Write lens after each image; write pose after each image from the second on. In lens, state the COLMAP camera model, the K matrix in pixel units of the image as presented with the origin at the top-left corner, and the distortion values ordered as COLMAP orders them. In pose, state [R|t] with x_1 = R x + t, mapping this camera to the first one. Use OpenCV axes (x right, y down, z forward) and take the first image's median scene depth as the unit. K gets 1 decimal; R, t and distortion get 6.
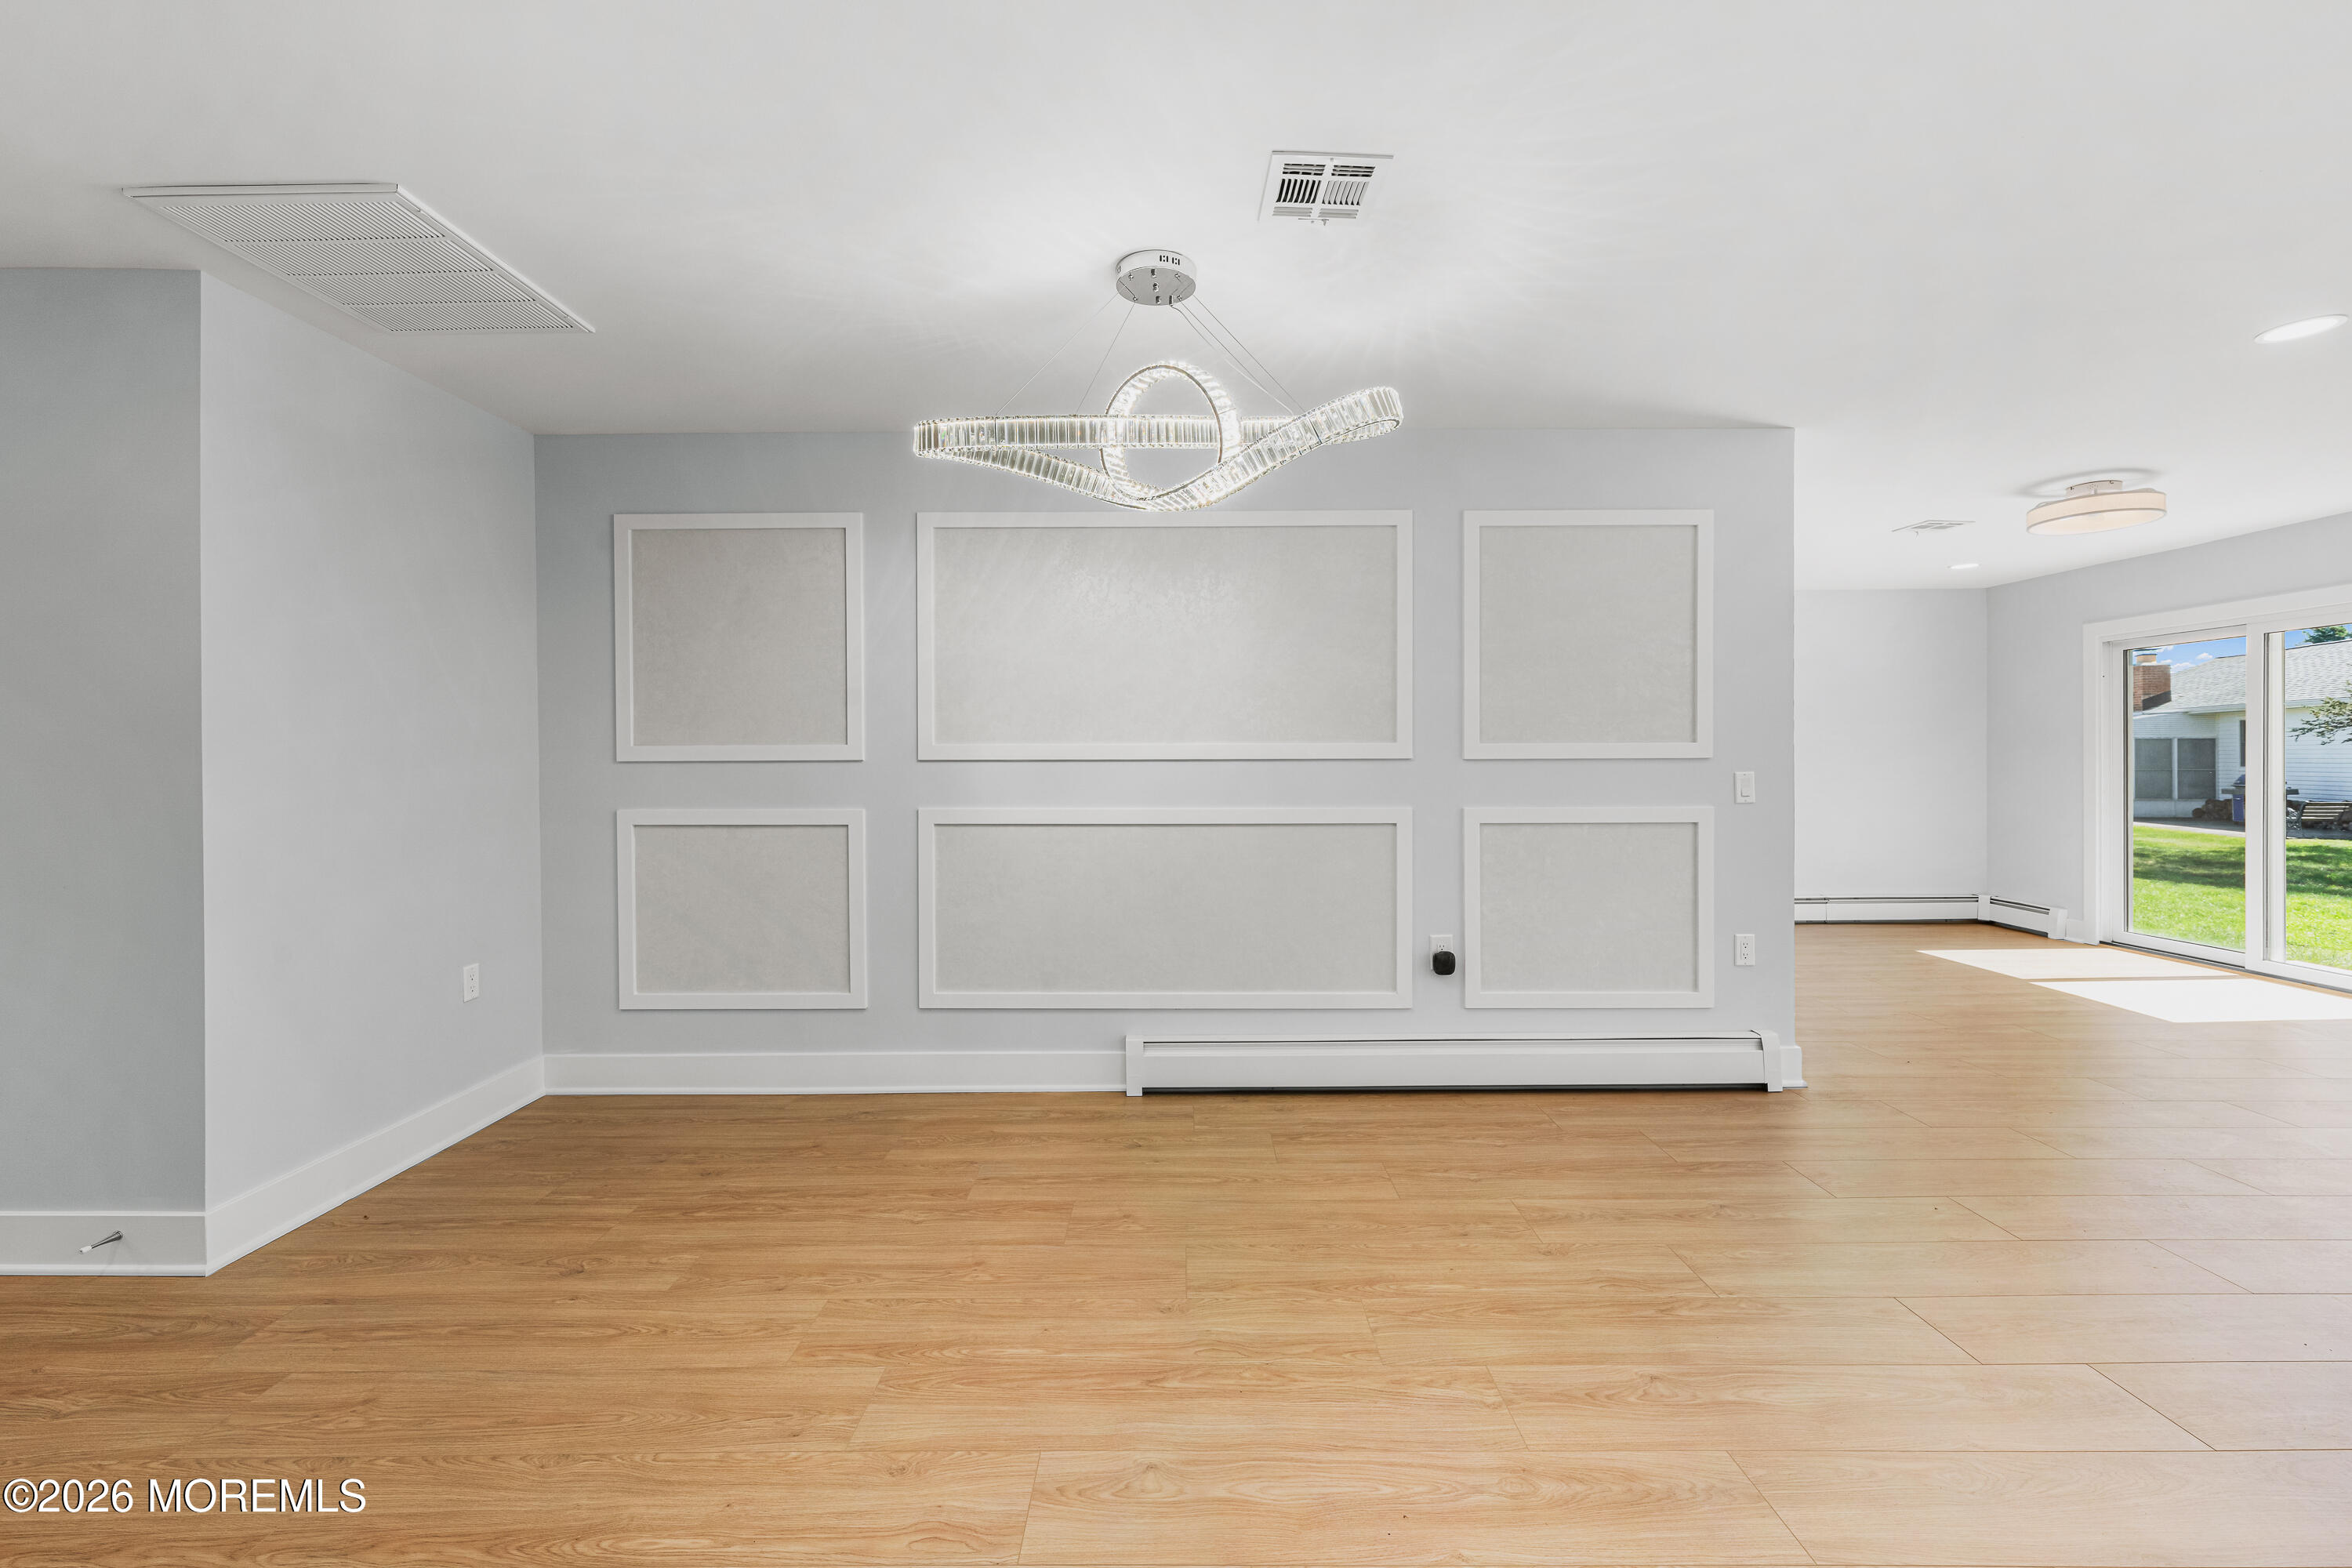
lens RADIAL K [[950.1, 0, 1179.9], [0, 950.1, 757.0], [0, 0, 1]] dist [-0.001470, -0.000285]
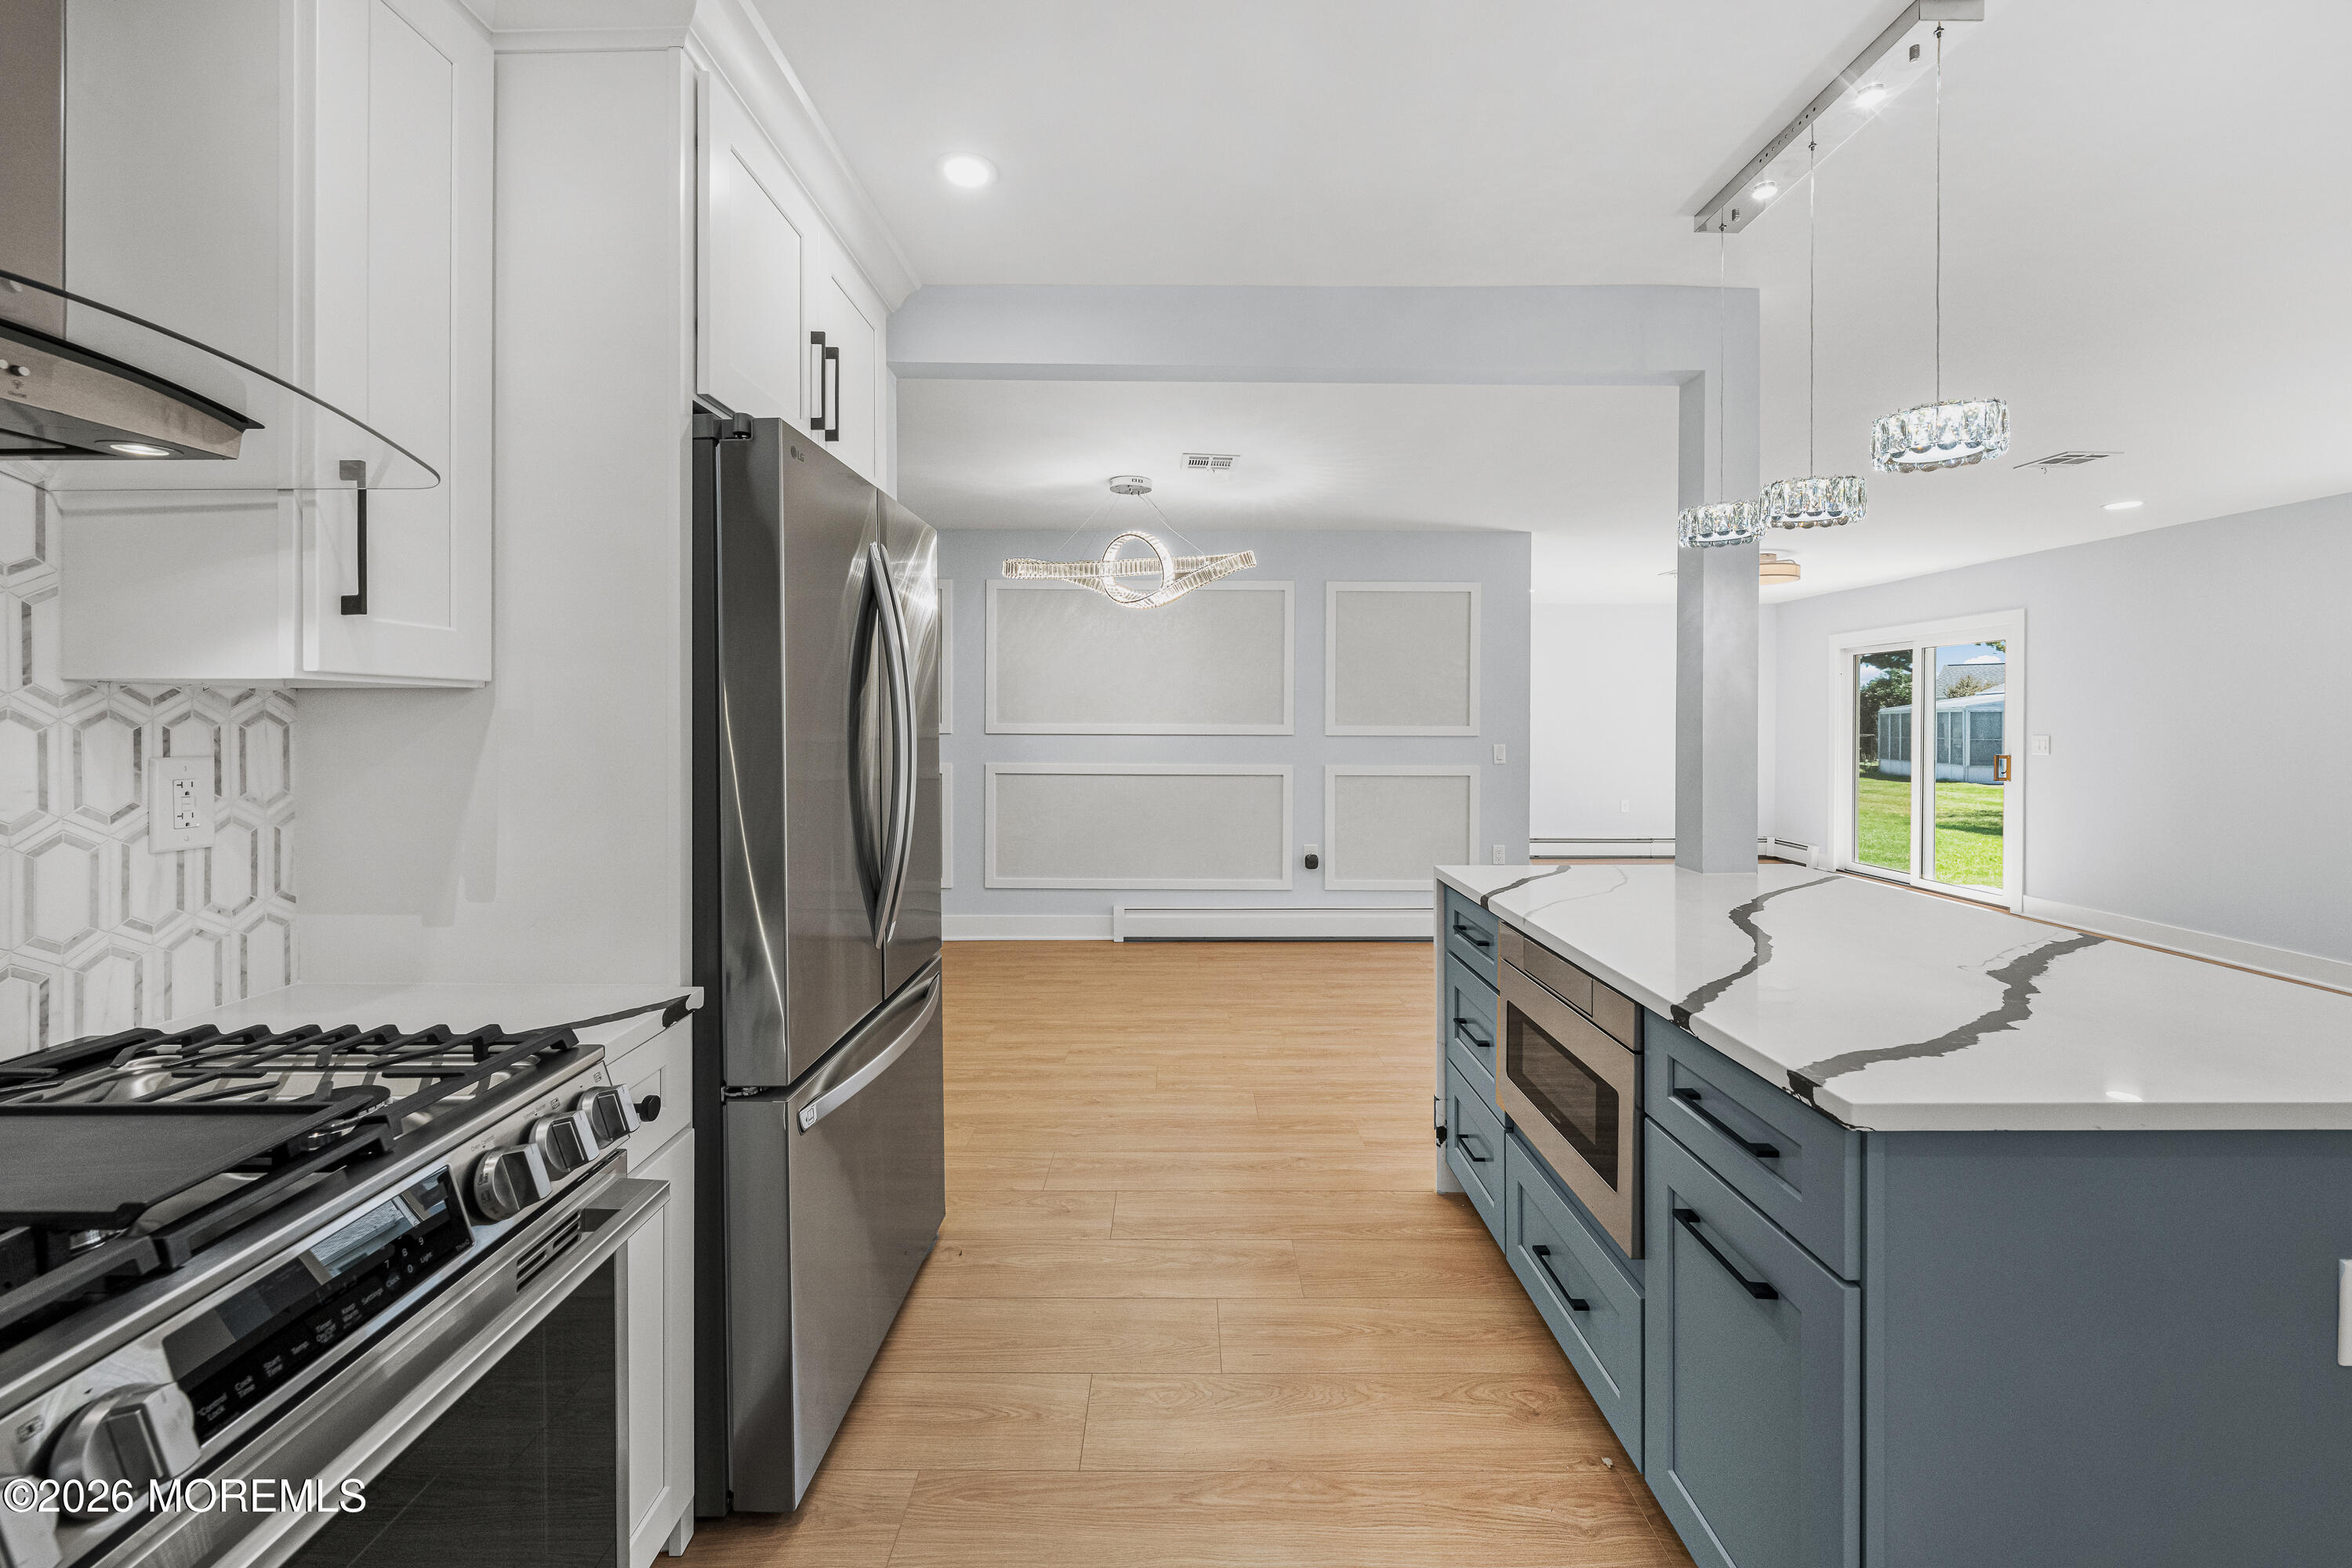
lens RADIAL K [[944.3, 0, 1193.0], [0, 944.3, 727.4], [0, 0, 1]] dist [-0.030769, -0.000032]
pose [[0.999850, 0.007990, 0.015394, 0.050328], [-0.008108, 0.999938, 0.007586, -0.021949], [-0.015332, -0.007709, 0.999853, -0.597327]]
